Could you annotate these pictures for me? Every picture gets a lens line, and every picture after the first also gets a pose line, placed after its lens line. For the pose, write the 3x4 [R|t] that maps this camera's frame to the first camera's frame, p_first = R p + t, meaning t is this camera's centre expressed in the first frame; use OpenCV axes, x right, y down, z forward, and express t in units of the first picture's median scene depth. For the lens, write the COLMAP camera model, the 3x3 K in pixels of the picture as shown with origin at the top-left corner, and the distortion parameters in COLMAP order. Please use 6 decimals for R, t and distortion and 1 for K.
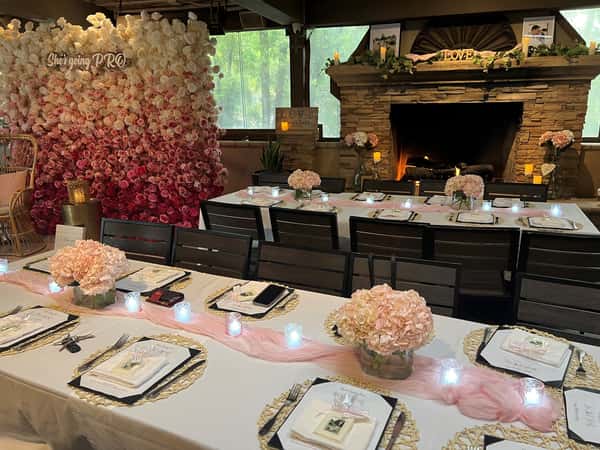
lens RADIAL K [[464.9, 0, 300.0], [0, 464.9, 225.0], [0, 0, 1]] dist [0.075776, -0.003983]
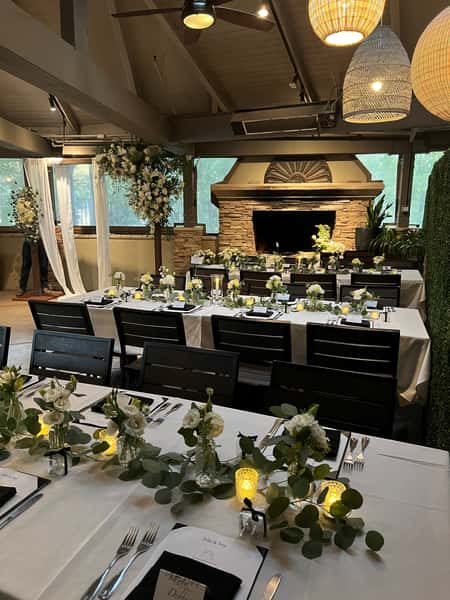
lens RADIAL K [[464.9, 0, 225.0], [0, 464.9, 300.0], [0, 0, 1]] dist [0.075776, -0.003983]
pose [[0.996717, 0.000382, 0.080966, -0.009518], [0.006248, 0.996644, -0.081624, 0.138500], [-0.080725, 0.081862, 0.993369, -0.416425]]
